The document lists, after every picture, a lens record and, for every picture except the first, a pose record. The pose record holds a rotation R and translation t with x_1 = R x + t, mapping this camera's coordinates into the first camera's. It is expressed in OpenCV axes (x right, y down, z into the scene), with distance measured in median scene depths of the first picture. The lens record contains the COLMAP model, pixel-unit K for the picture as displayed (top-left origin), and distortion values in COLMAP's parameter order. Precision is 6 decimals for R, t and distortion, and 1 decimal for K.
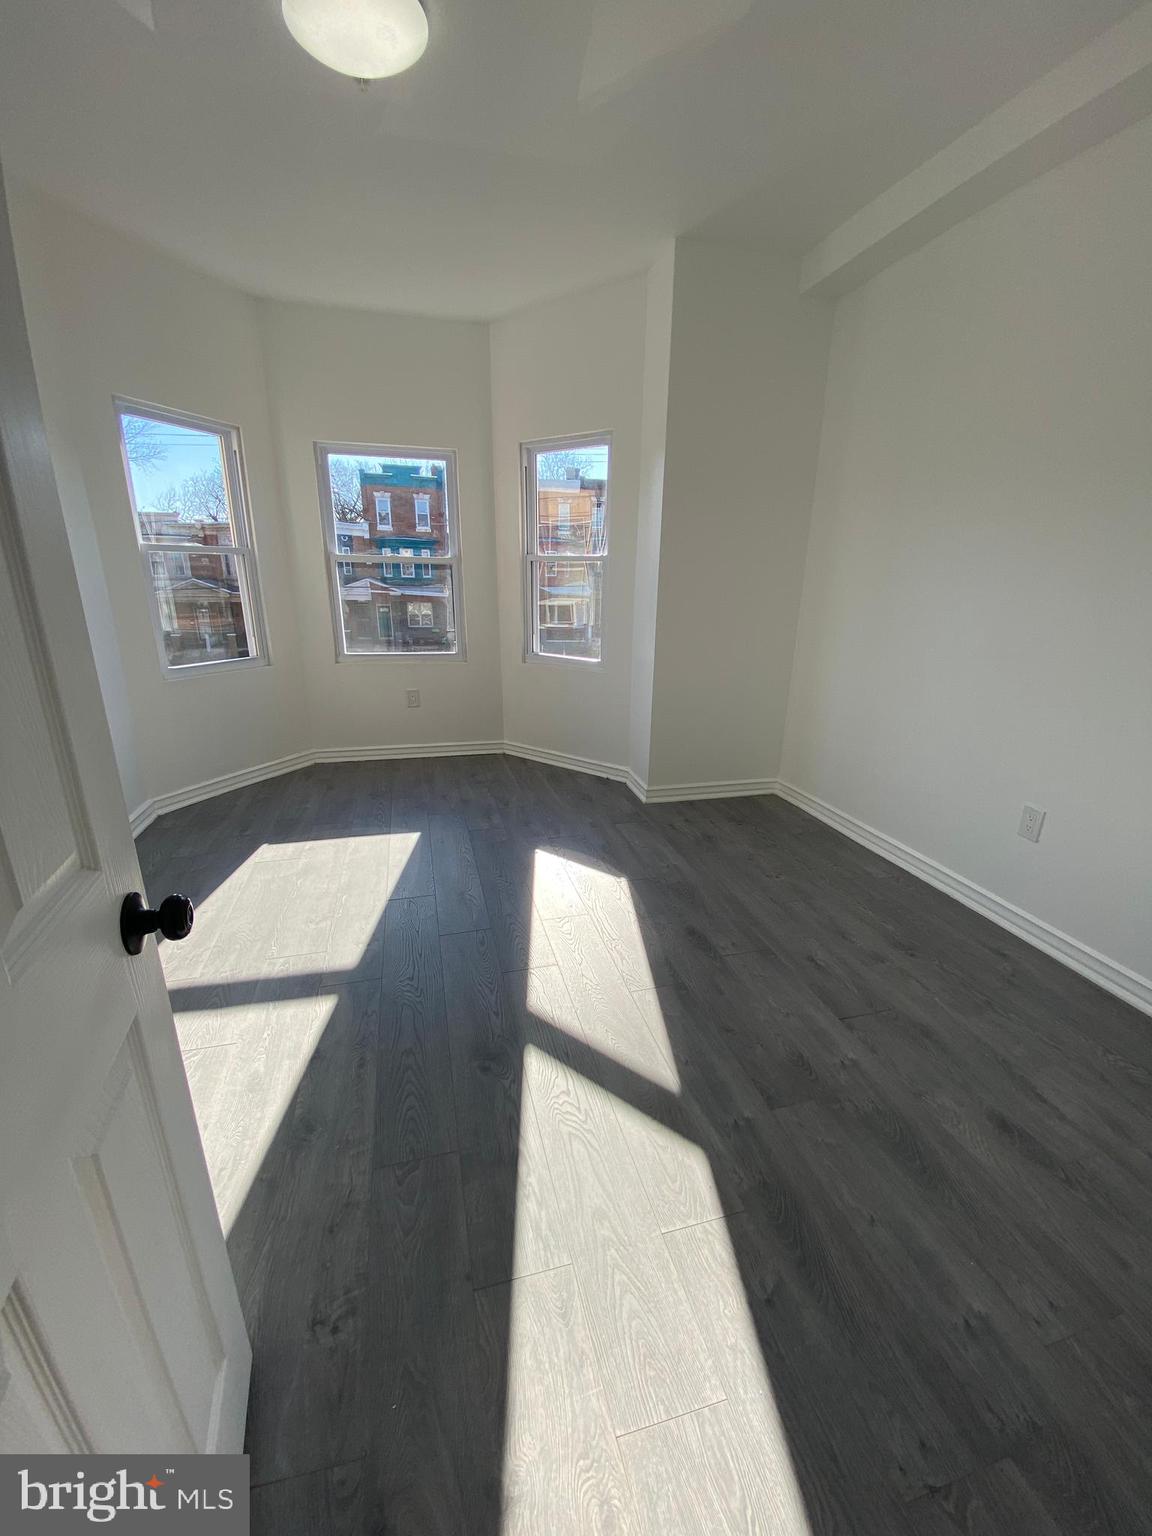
lens RADIAL K [[615.1, 0, 574.3], [0, 615.1, 771.2], [0, 0, 1]] dist [0.028151, -0.022755]
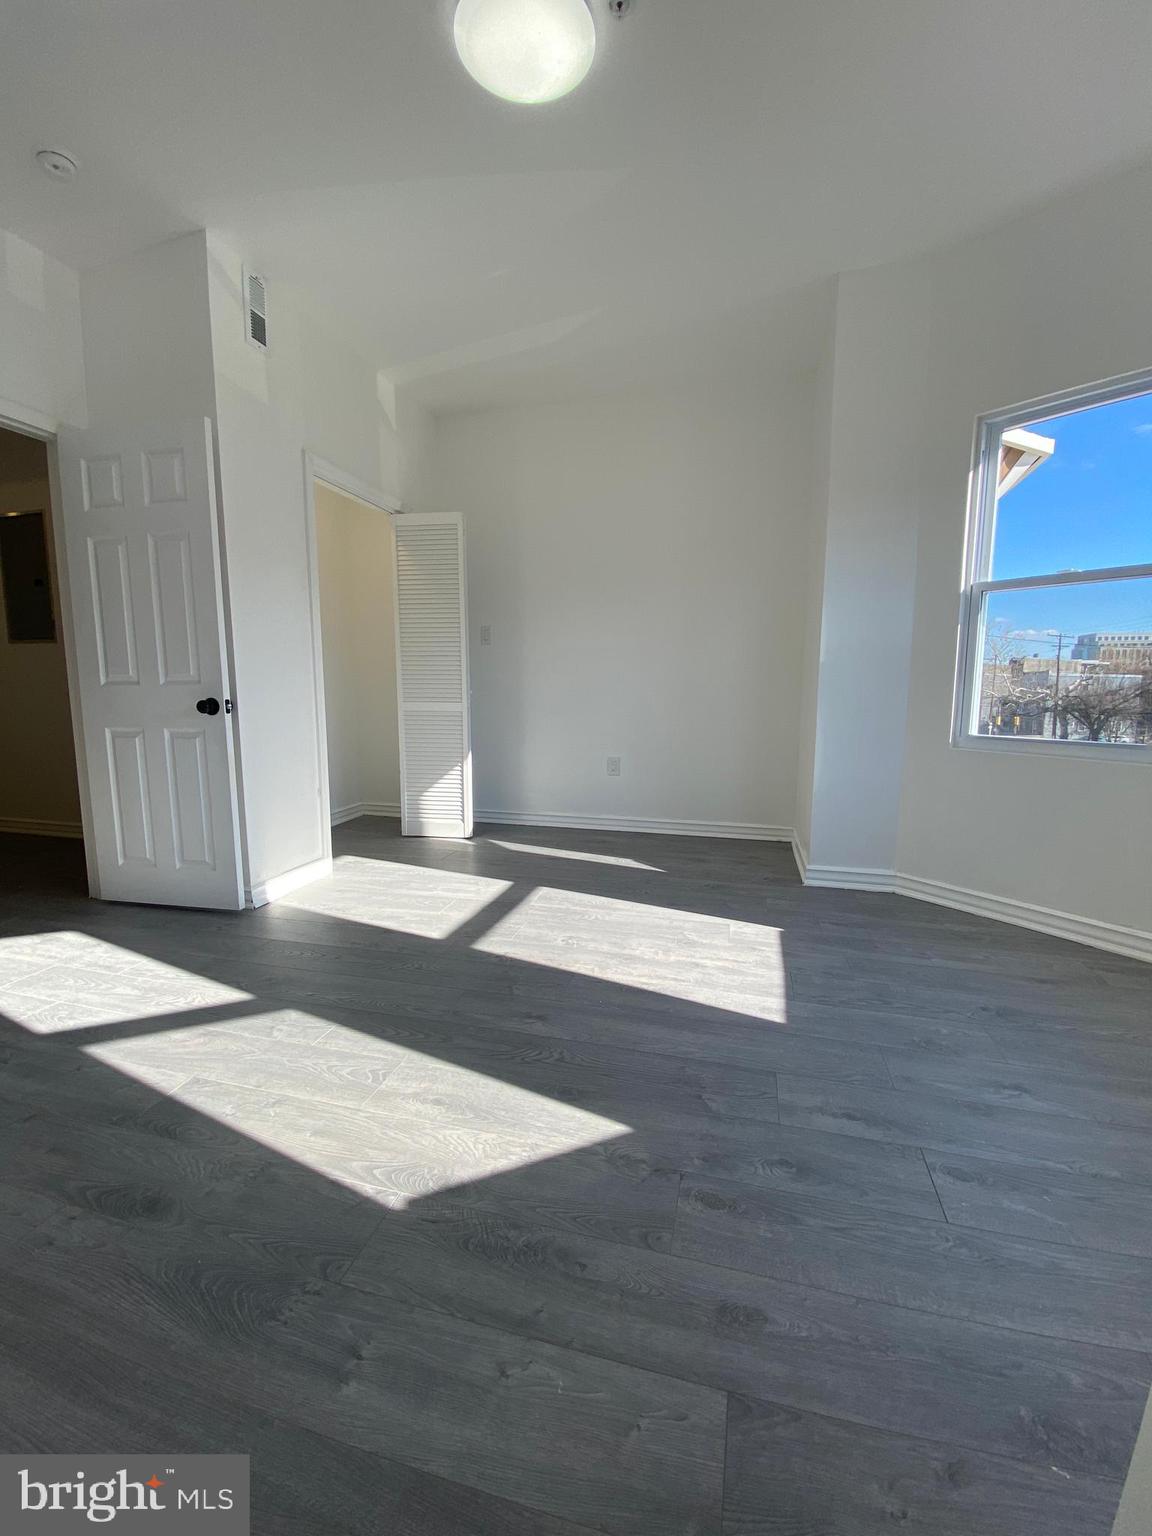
lens RADIAL K [[615.1, 0, 574.3], [0, 615.1, 771.2], [0, 0, 1]] dist [0.028151, -0.022755]
pose [[-0.503236, 0.104634, -0.857791, 0.307330], [-0.271586, 0.923195, 0.271942, -0.216276], [0.820362, 0.369815, -0.436168, 1.021671]]
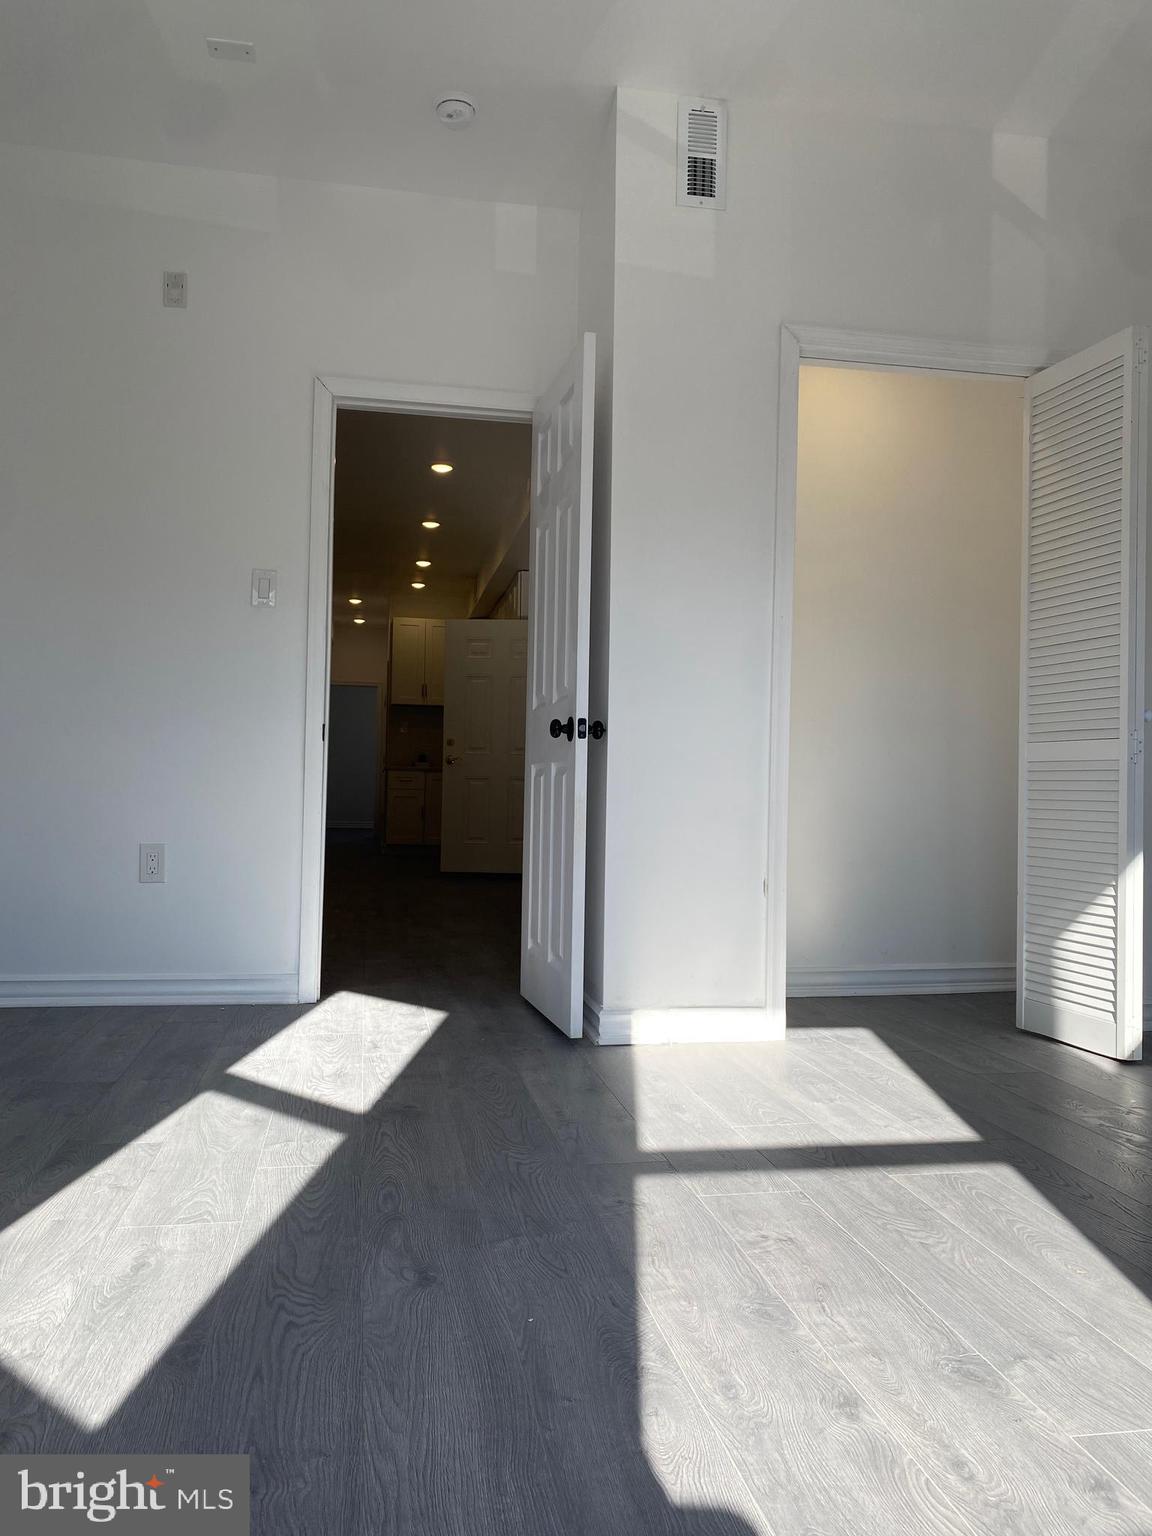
lens RADIAL K [[1176.4, 0, 582.9], [0, 1176.4, 757.3], [0, 0, 1]] dist [0.013938, 0.001845]
pose [[-0.996864, -0.029113, 0.073589, -0.258411], [-0.006874, 0.958216, 0.285964, -0.225734], [-0.078839, 0.284562, -0.955410, 1.277314]]
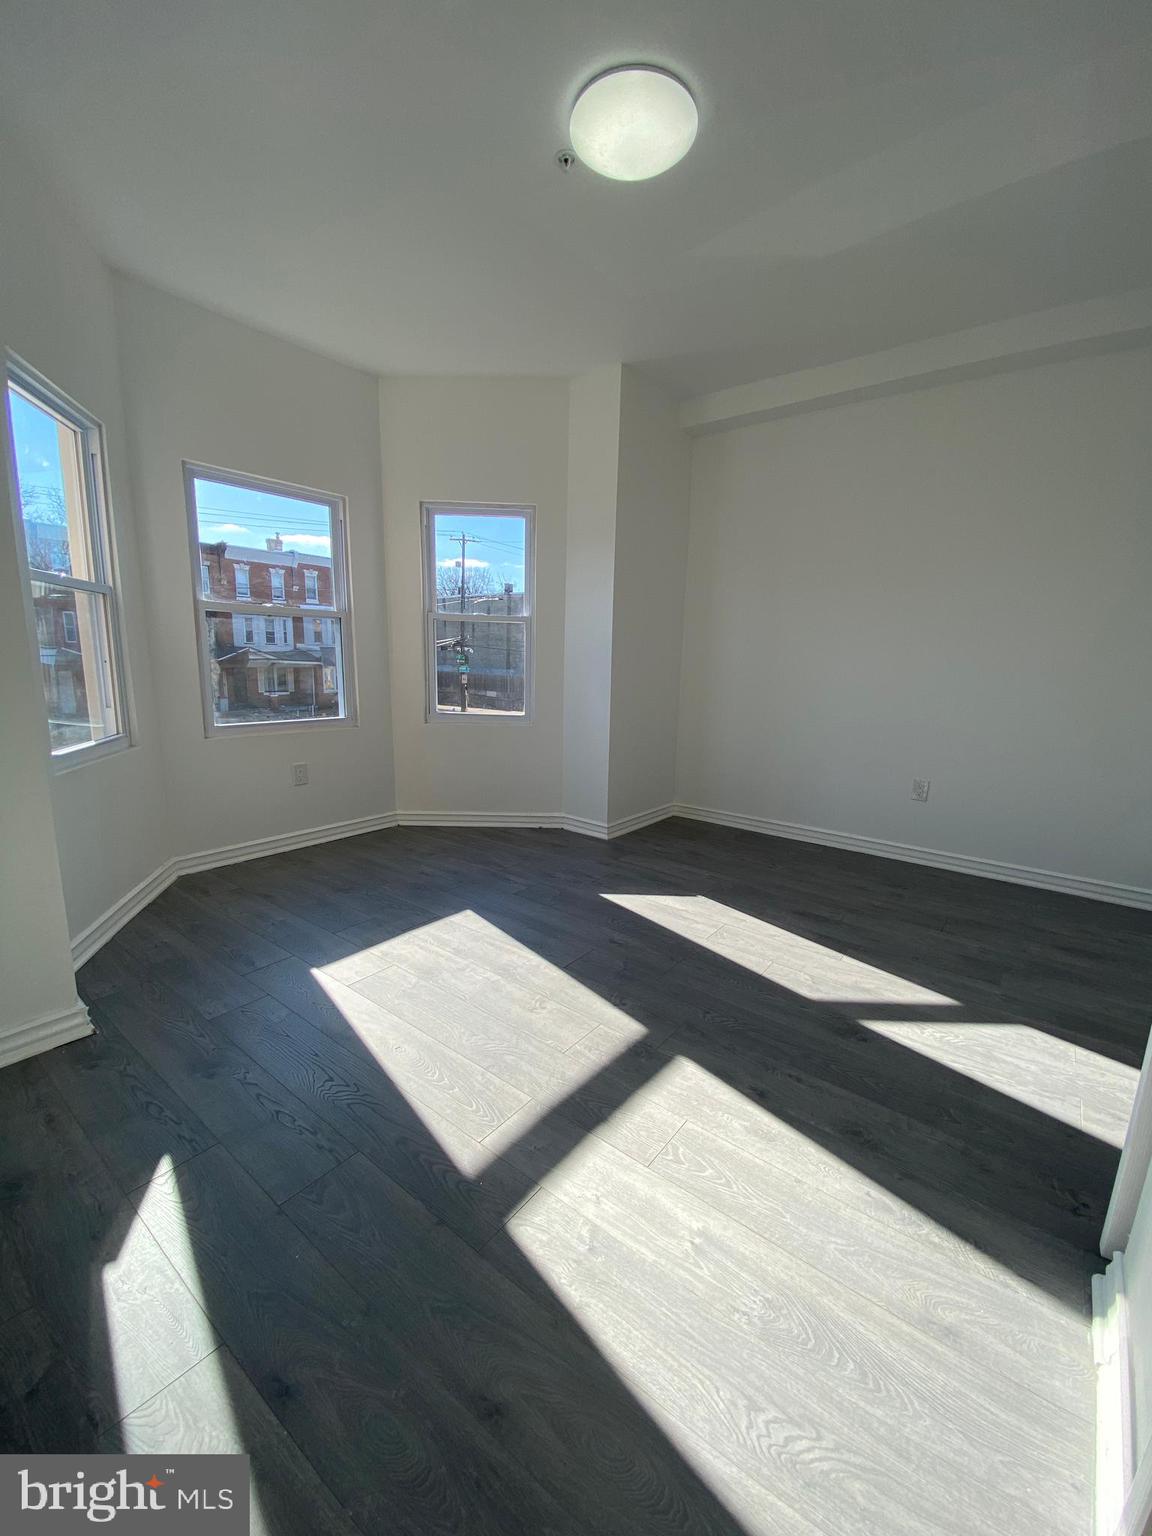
lens RADIAL K [[615.1, 0, 574.3], [0, 615.1, 771.2], [0, 0, 1]] dist [0.028151, -0.022755]
pose [[0.795023, -0.106565, 0.597145, -0.653845], [0.171894, 0.983672, -0.053312, -0.022158], [-0.581714, 0.145030, 0.800359, 0.173832]]
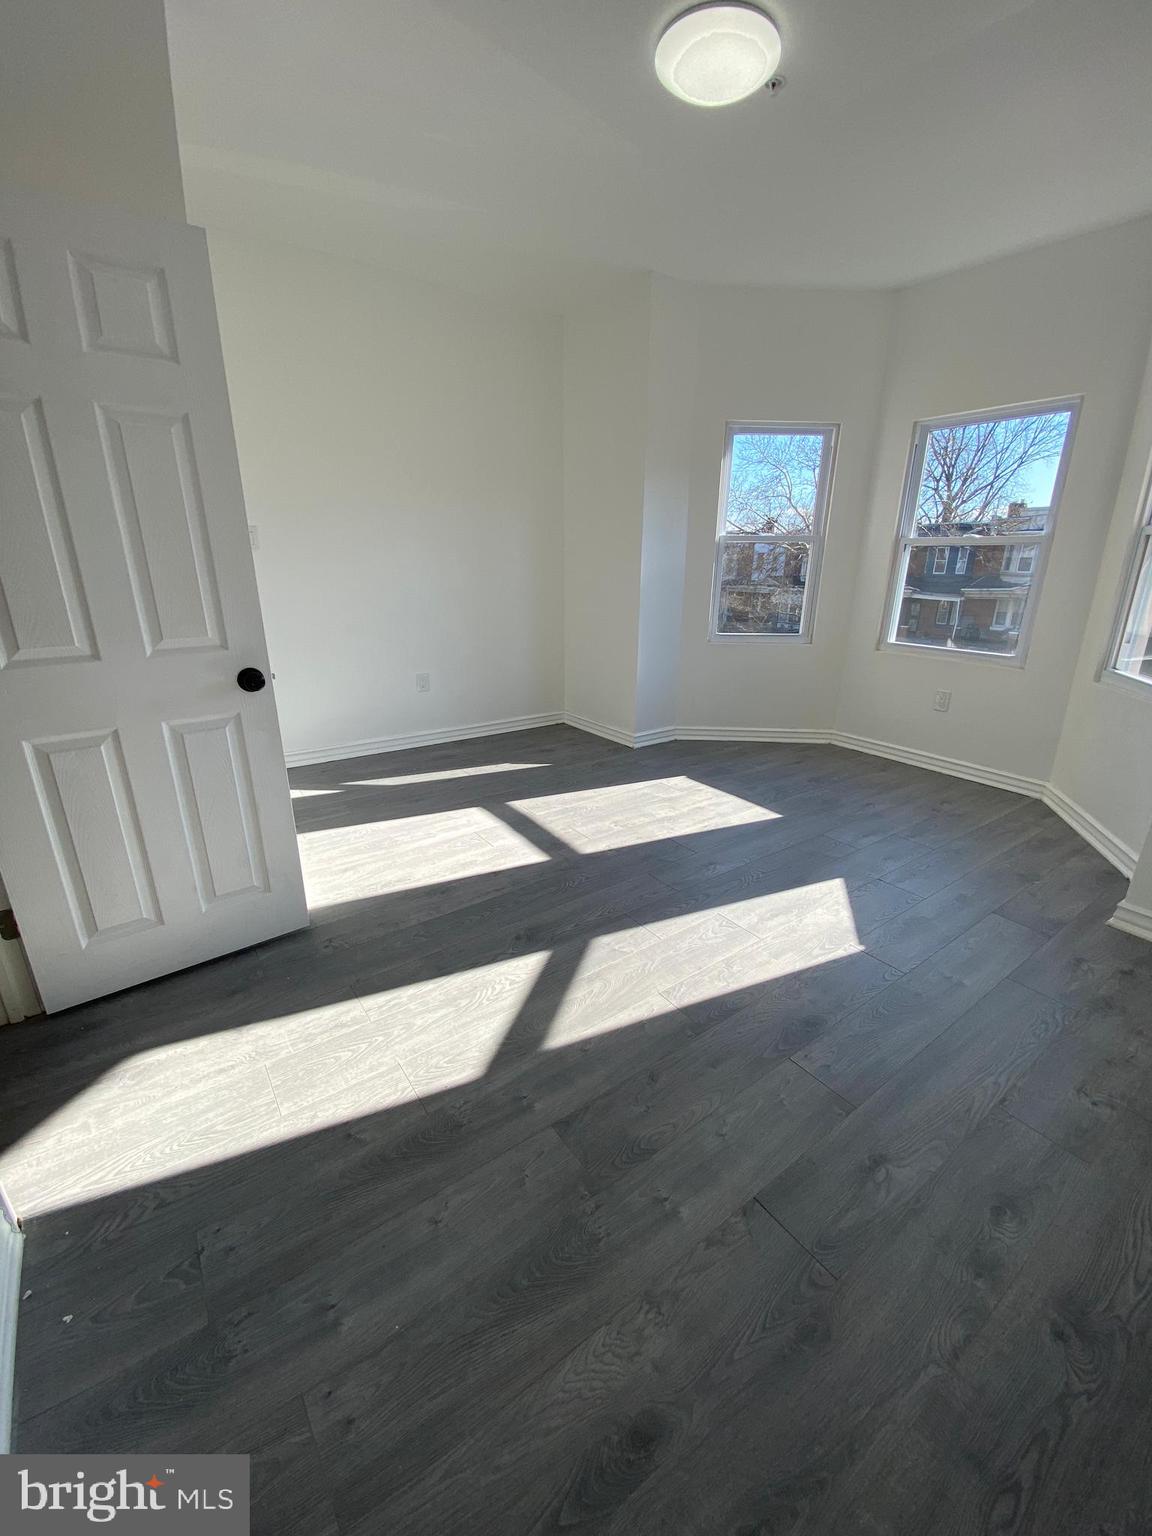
lens RADIAL K [[615.1, 0, 574.3], [0, 615.1, 771.2], [0, 0, 1]] dist [0.028151, -0.022755]
pose [[0.353339, 0.291209, -0.889016, 0.497621], [-0.289274, 0.937752, 0.192201, -0.062214], [0.889647, 0.189257, 0.415584, 0.281507]]
